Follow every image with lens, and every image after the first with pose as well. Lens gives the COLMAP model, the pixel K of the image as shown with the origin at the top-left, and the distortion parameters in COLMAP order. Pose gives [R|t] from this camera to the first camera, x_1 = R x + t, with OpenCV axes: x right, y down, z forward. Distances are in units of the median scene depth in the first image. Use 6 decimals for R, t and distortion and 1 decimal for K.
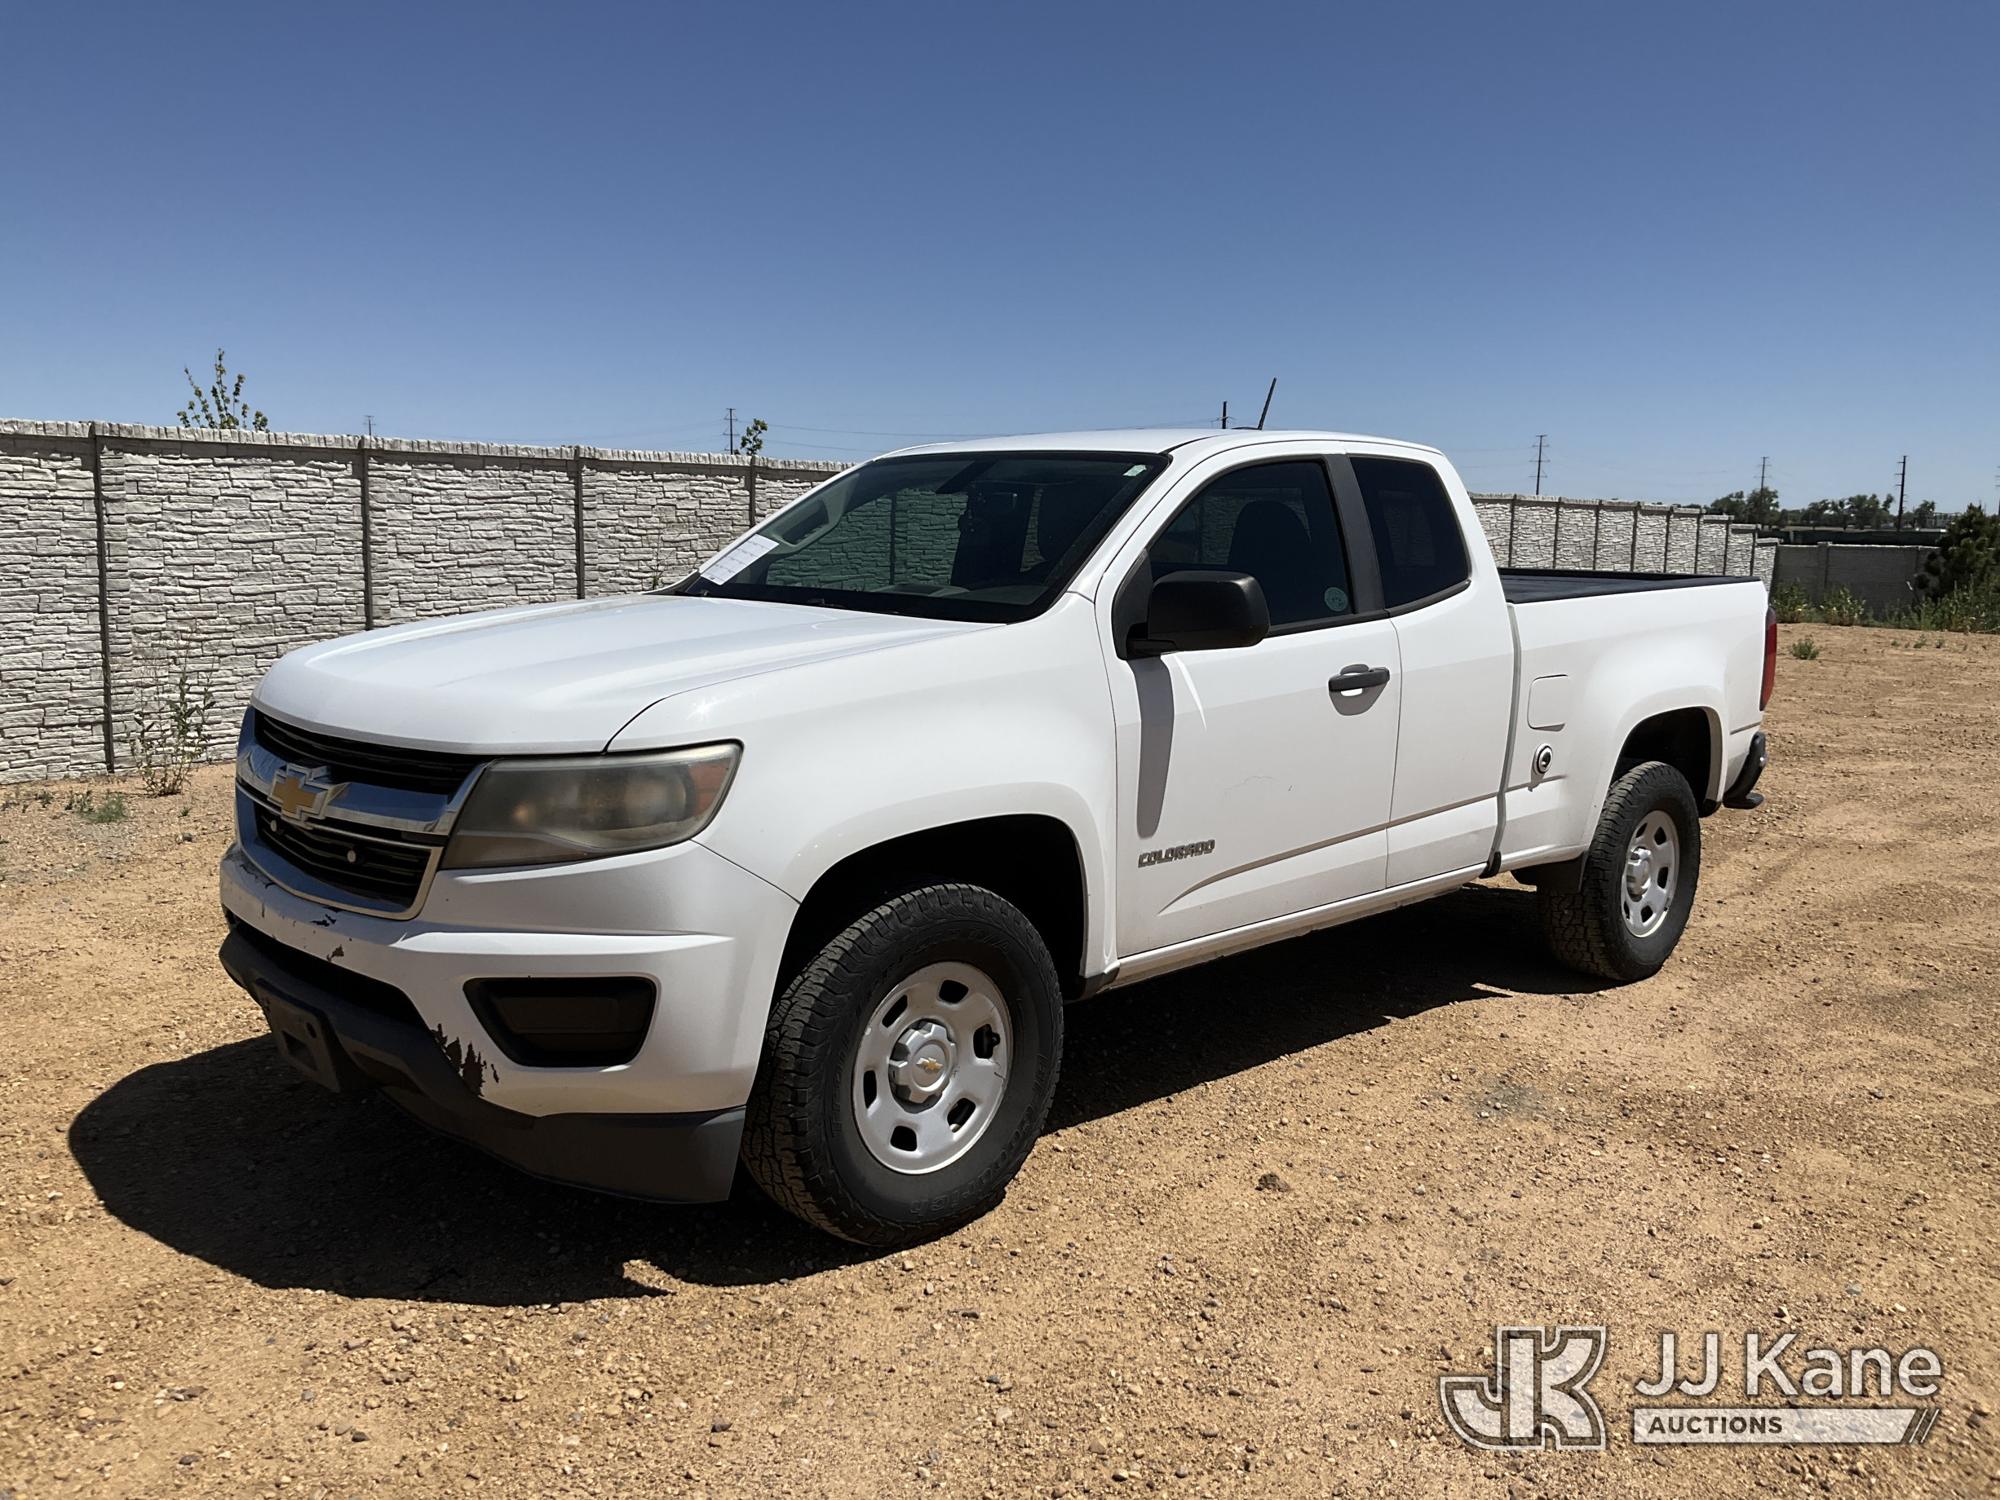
lens RADIAL K [[1590.8, 0, 1003.1], [0, 1590.8, 751.5], [0, 0, 1]] dist [-0.009325, -0.010290]
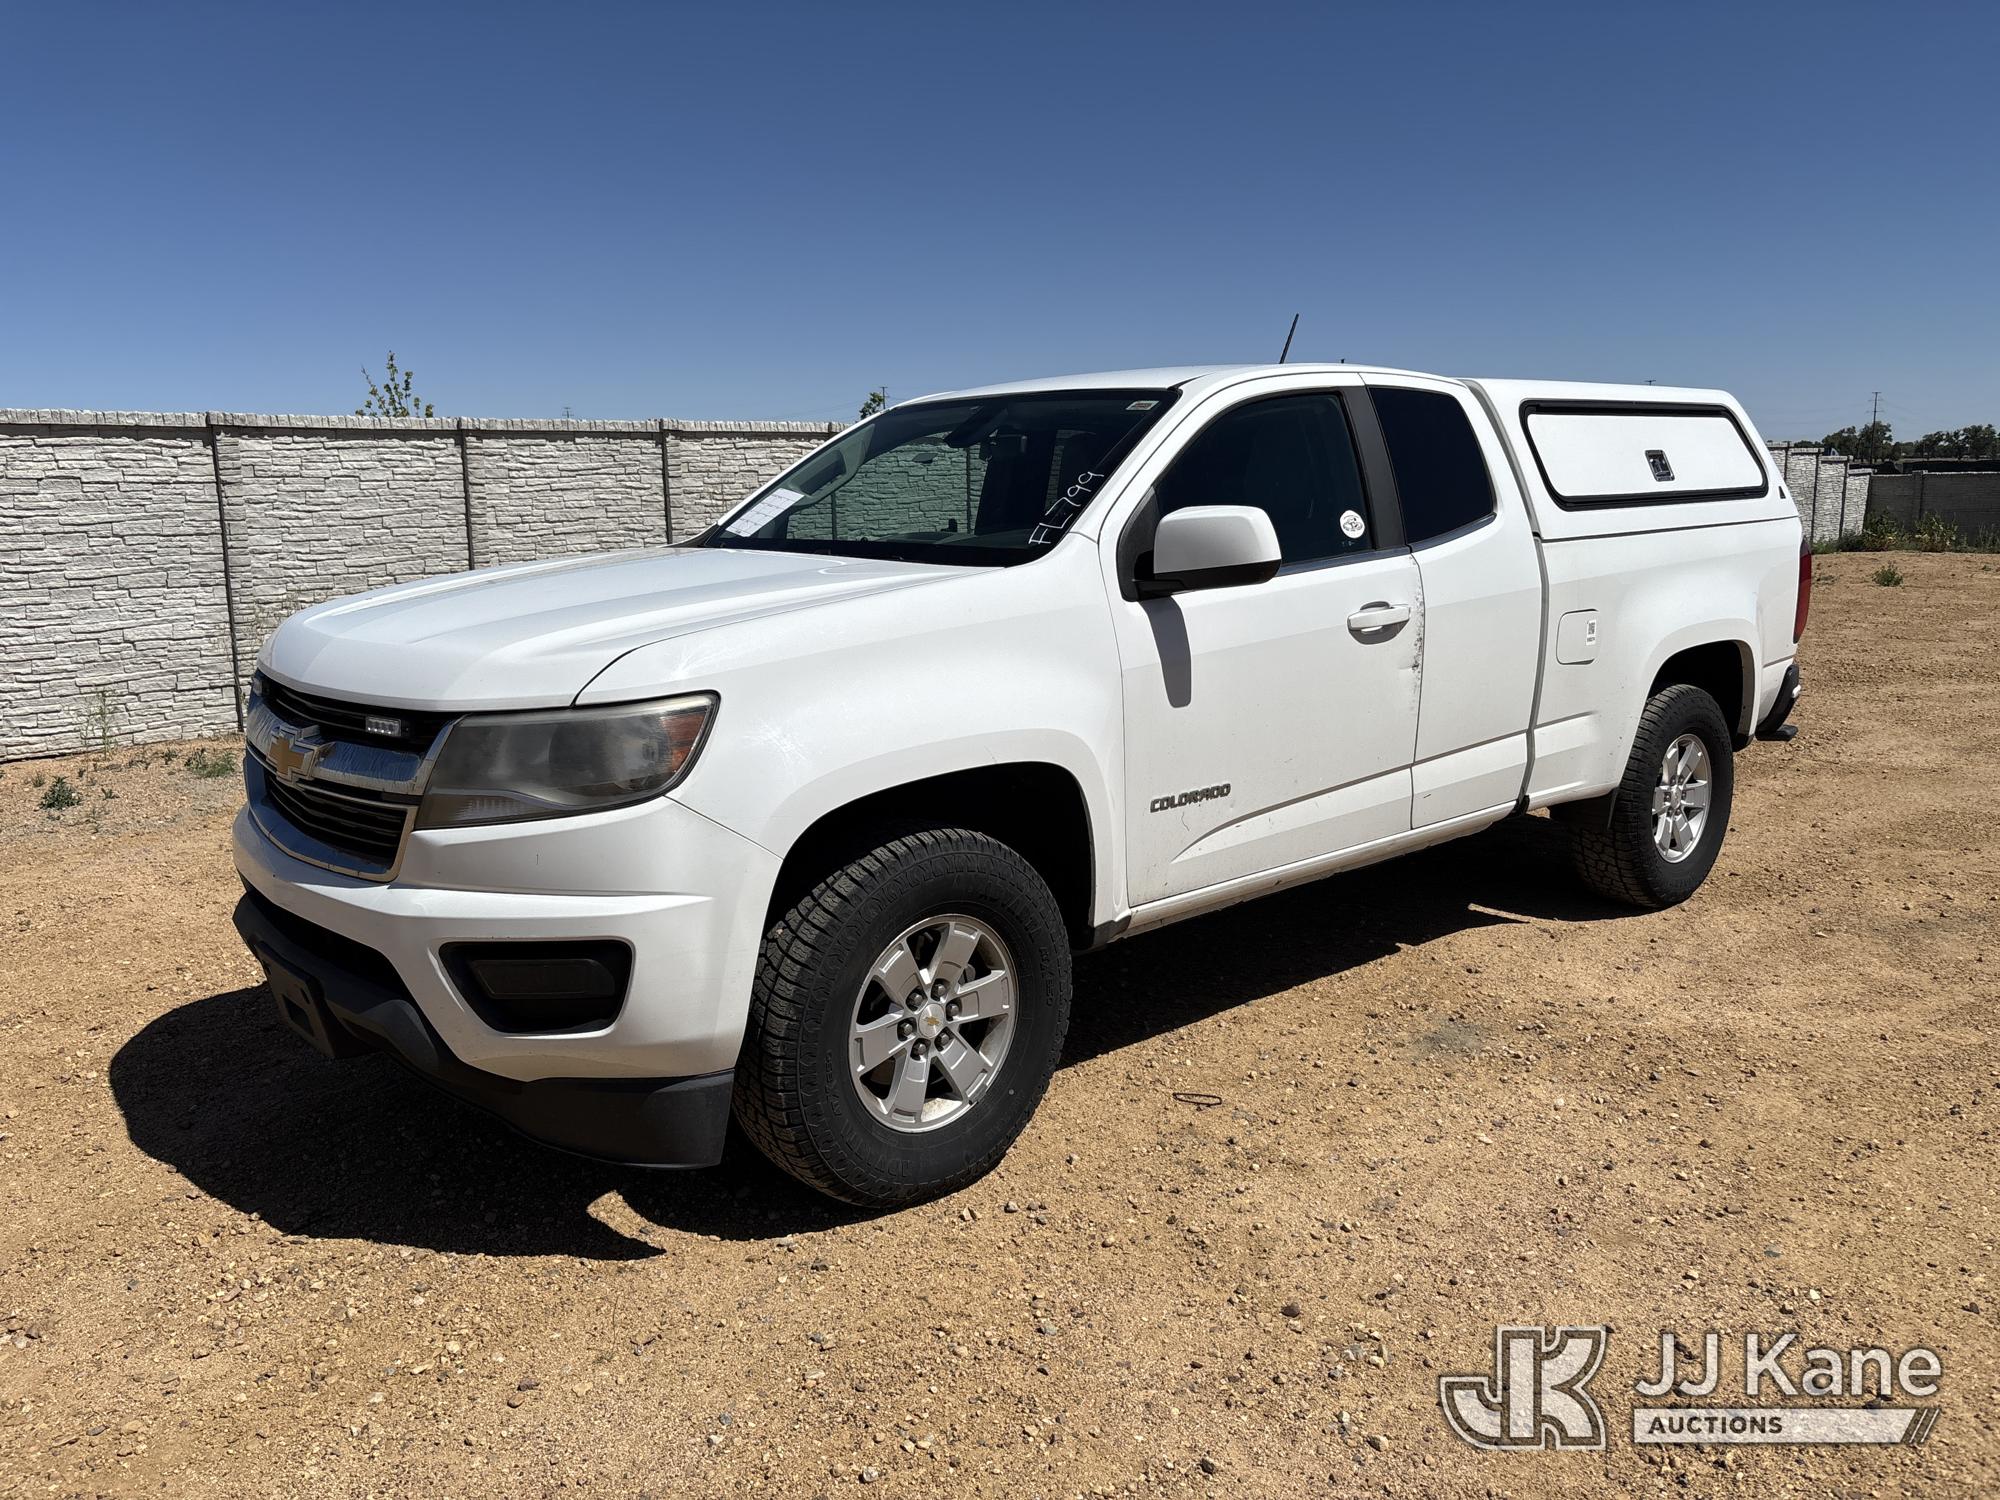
lens RADIAL K [[1453.2, 0, 984.5], [0, 1453.2, 743.0], [0, 0, 1]] dist [-0.027275, -0.006868]
pose [[0.997995, -0.017804, -0.060736, 0.039884], [0.019722, 0.999321, 0.031137, 0.000102], [0.060141, -0.032272, 0.997668, 0.110655]]
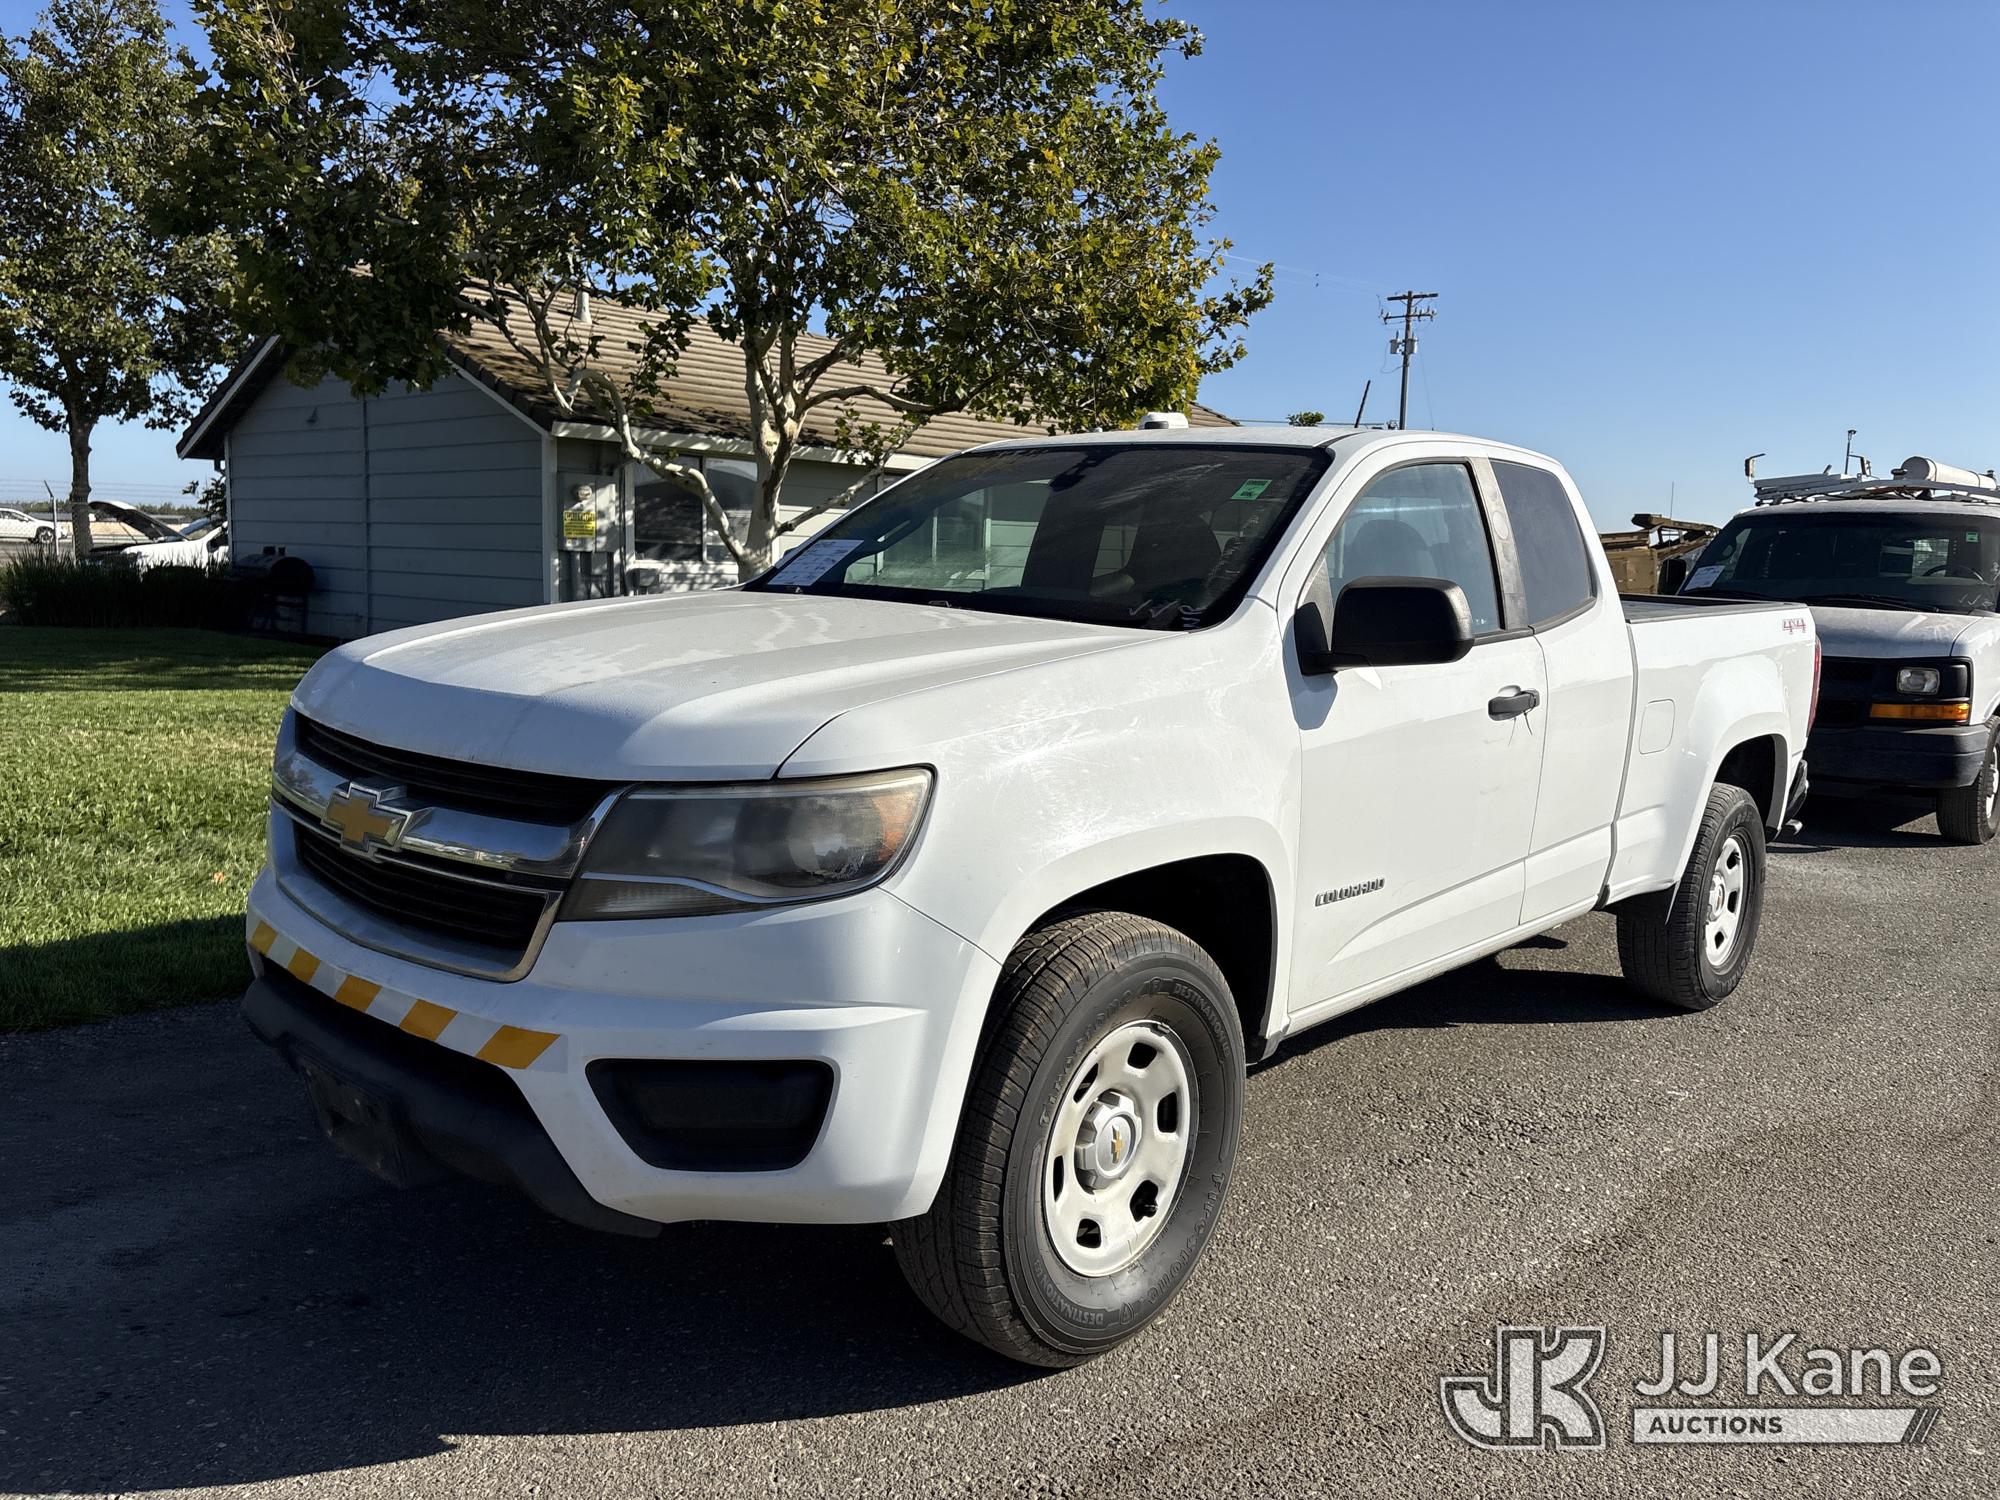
lens RADIAL K [[1453.2, 0, 1006.4], [0, 1453.2, 763.2], [0, 0, 1]] dist [-0.027275, -0.006868]
pose [[0.998077, 0.017133, 0.059578, -0.141124], [-0.017565, 0.999823, 0.006728, -0.011365], [-0.059452, -0.007762, 0.998201, 0.208596]]
